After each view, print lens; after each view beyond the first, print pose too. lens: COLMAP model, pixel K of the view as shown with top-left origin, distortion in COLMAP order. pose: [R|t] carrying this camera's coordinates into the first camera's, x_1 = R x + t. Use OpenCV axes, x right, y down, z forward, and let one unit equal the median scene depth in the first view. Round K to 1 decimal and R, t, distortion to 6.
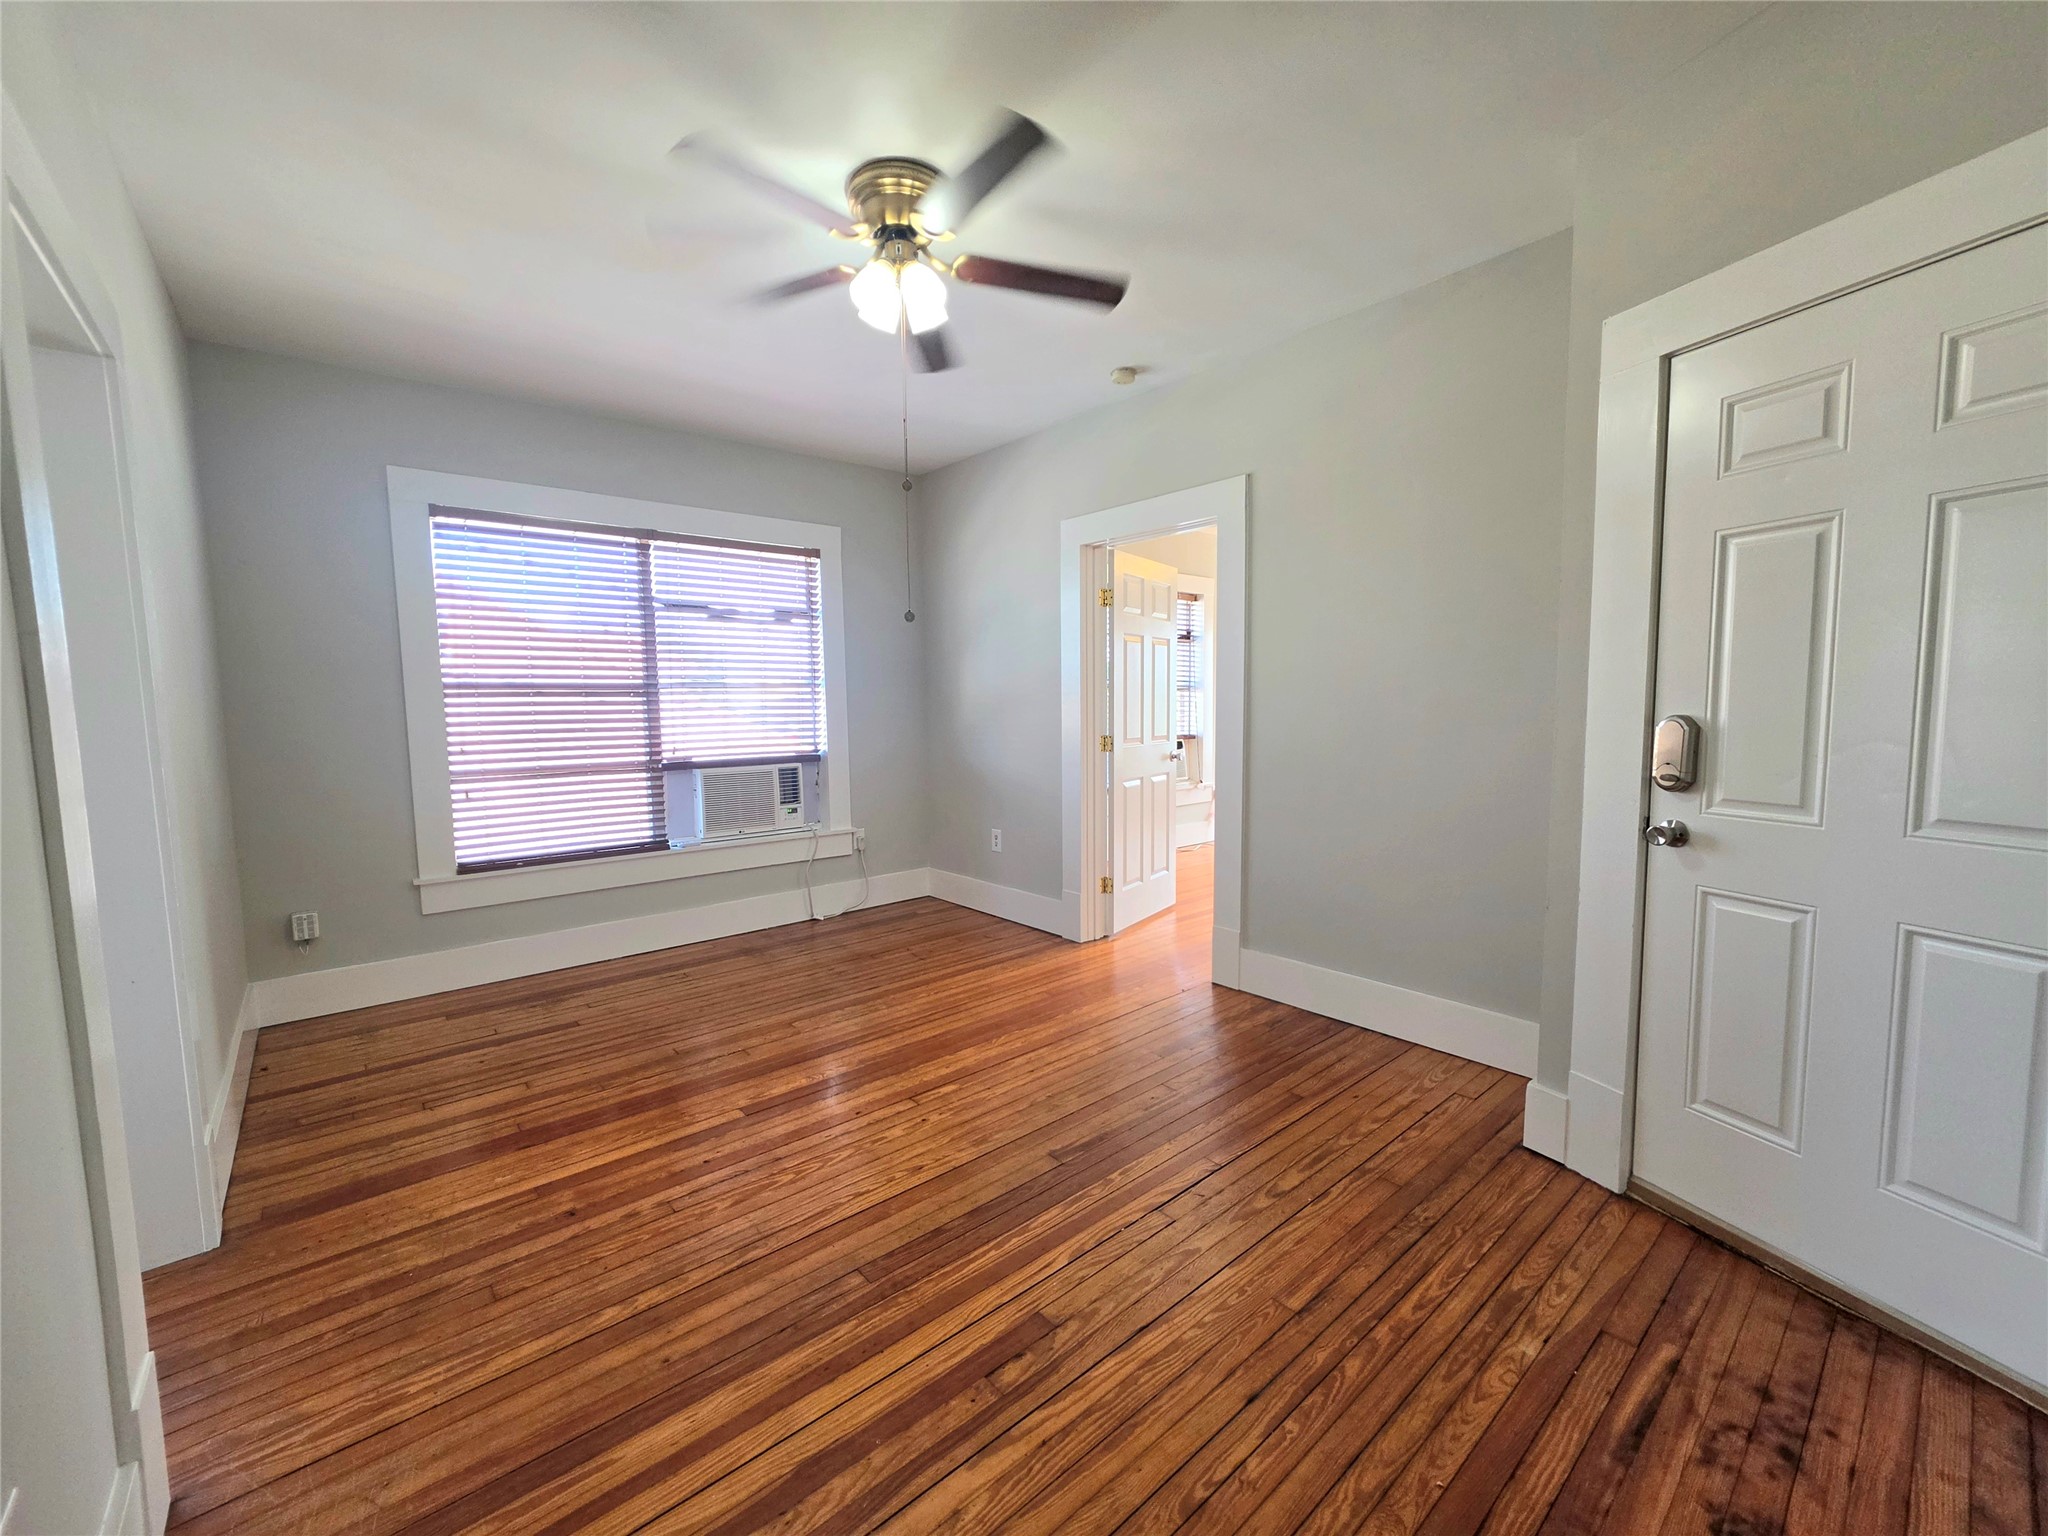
lens RADIAL K [[824.1, 0, 1008.8], [0, 824.1, 765.0], [0, 0, 1]] dist [-0.001188, 0.000121]
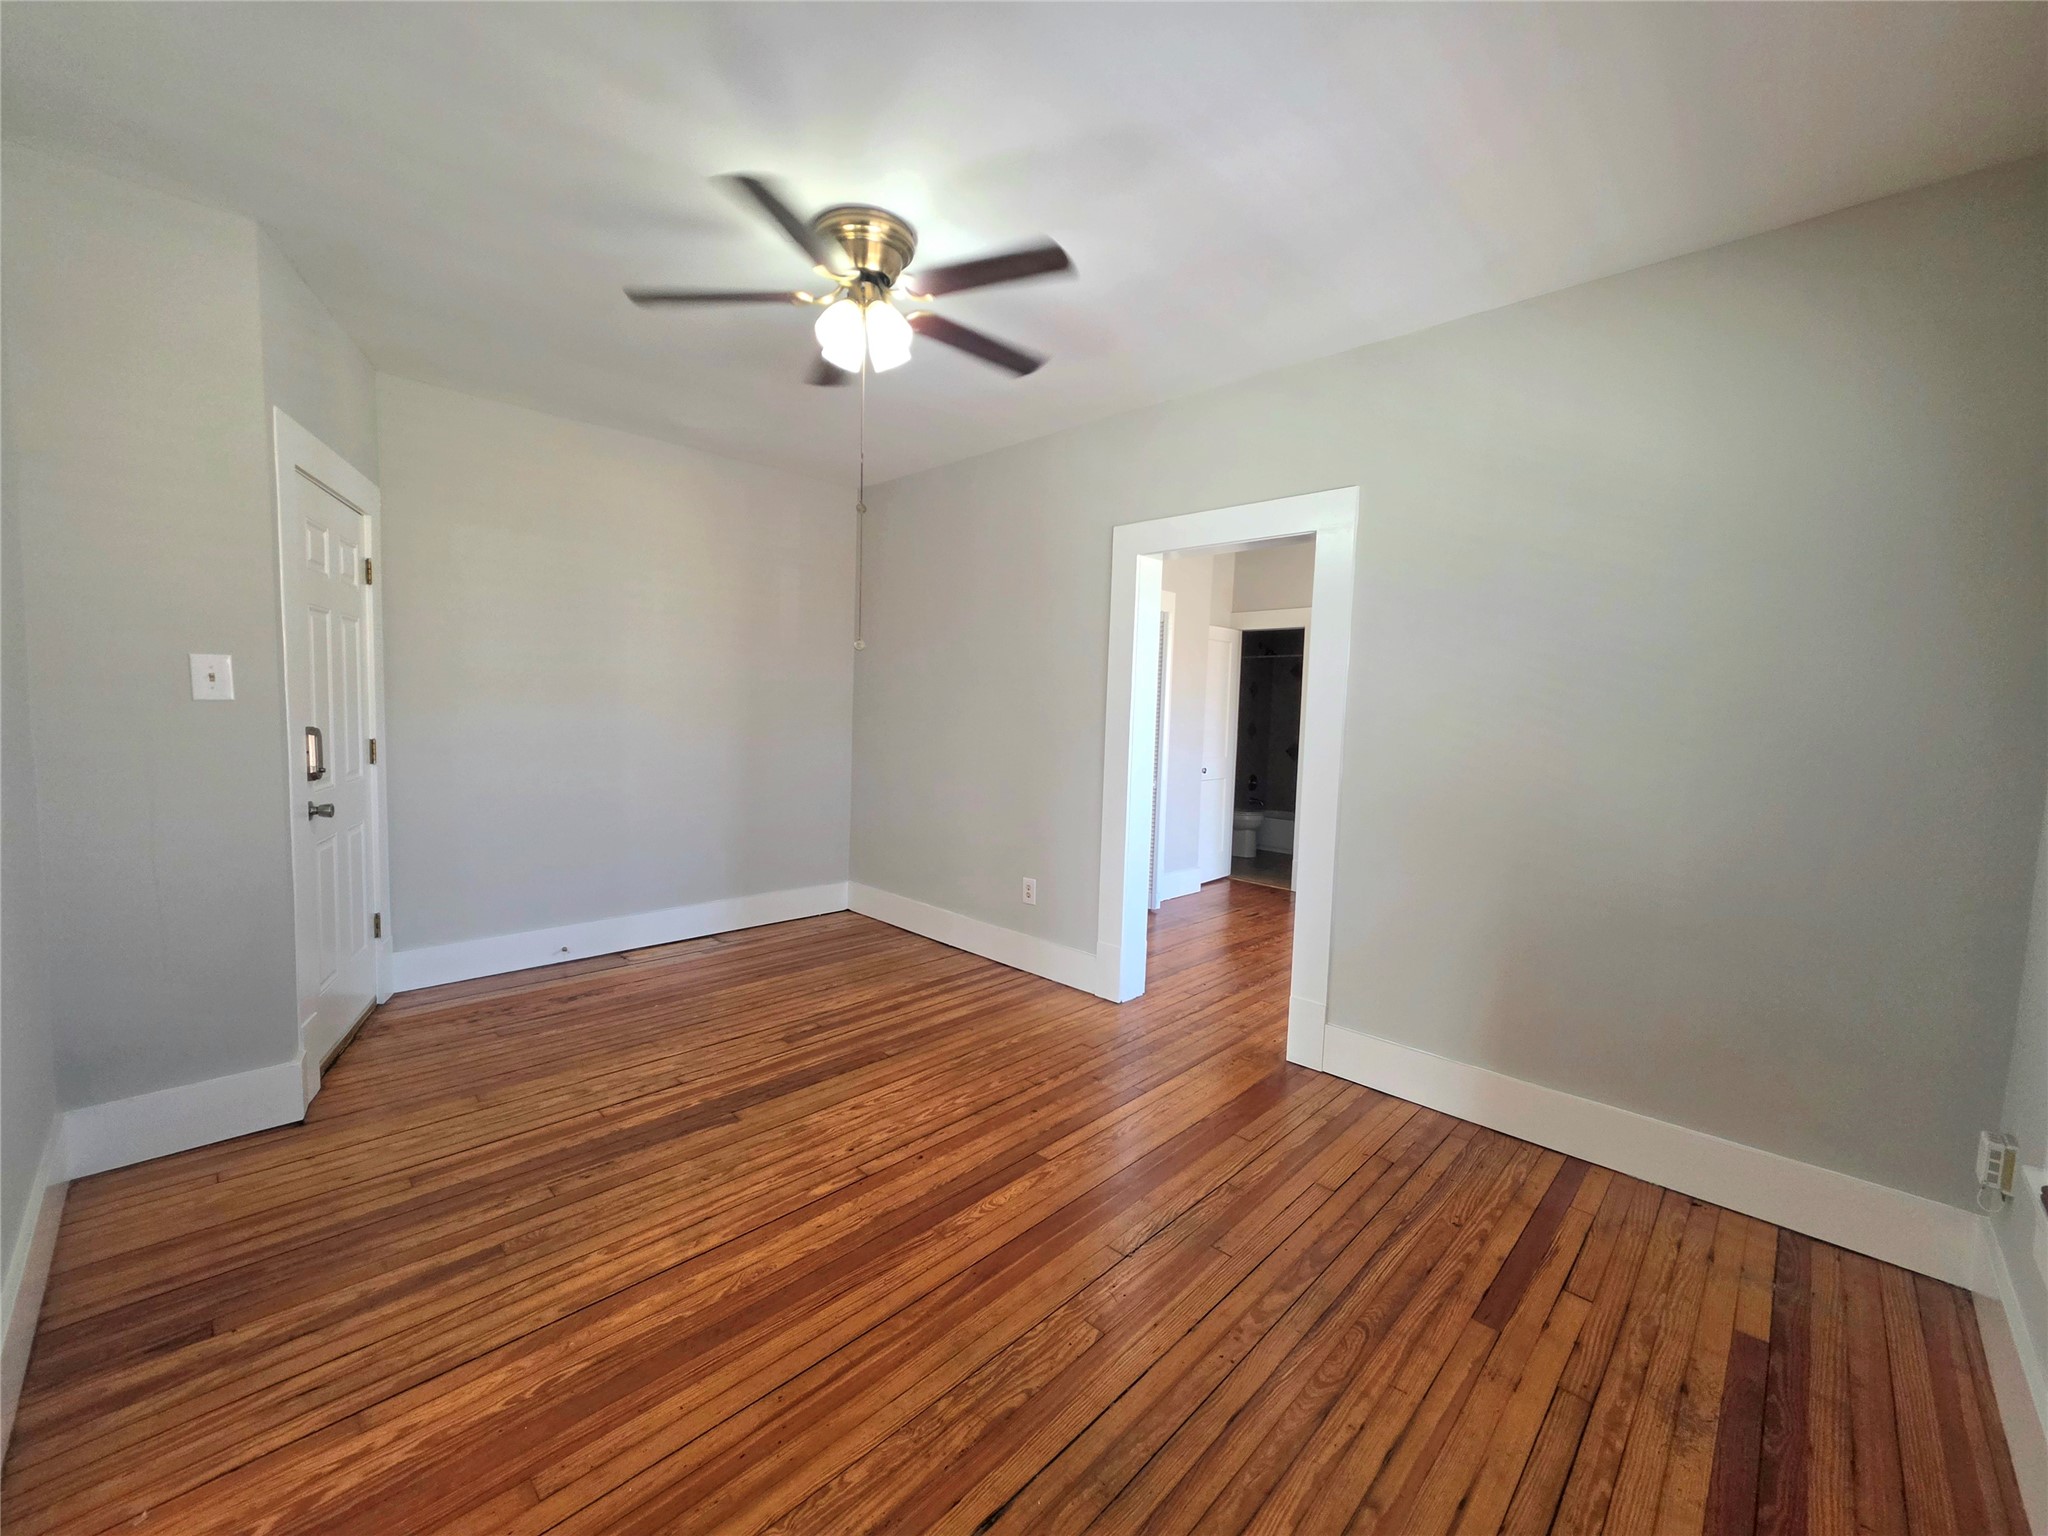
lens RADIAL K [[824.1, 0, 1014.4], [0, 824.1, 773.1], [0, 0, 1]] dist [-0.001188, 0.000121]
pose [[-0.995034, -0.006386, -0.099336, -0.138713], [-0.022447, 0.986630, 0.161421, -0.126822], [0.096977, 0.162849, -0.981874, 1.349677]]
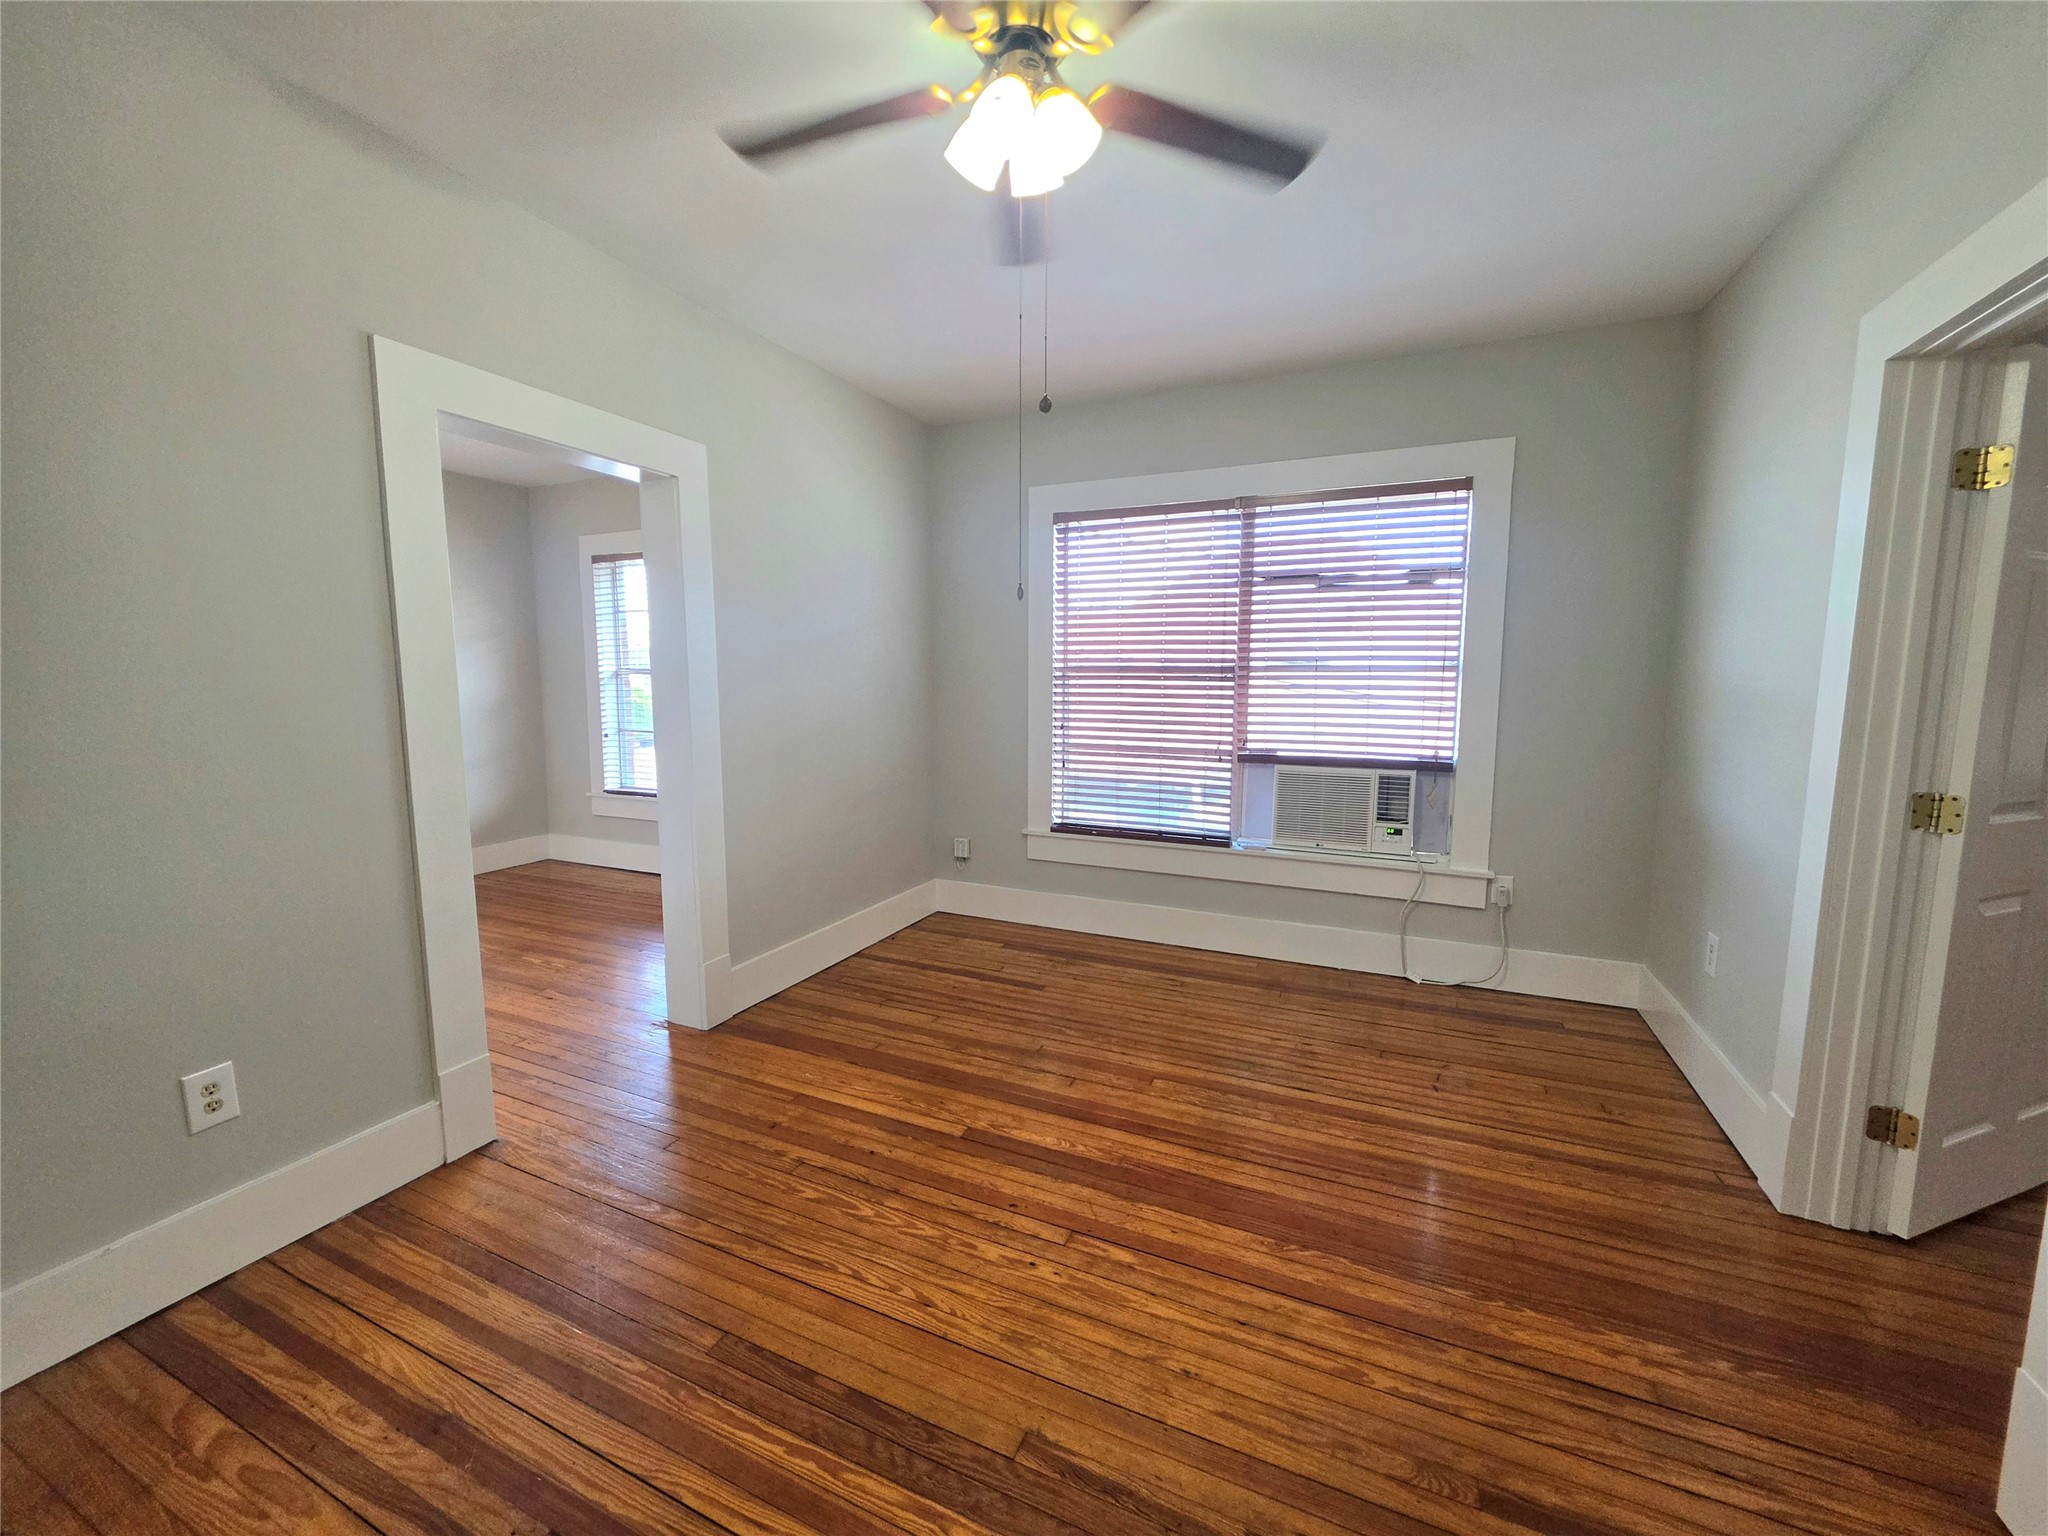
lens RADIAL K [[824.1, 0, 1003.0], [0, 824.1, 767.5], [0, 0, 1]] dist [-0.001188, 0.000121]
pose [[0.419023, 0.116074, -0.900526, 0.358921], [-0.079976, 0.992659, 0.090736, -0.059736], [0.904447, 0.034000, 0.425229, 0.450870]]
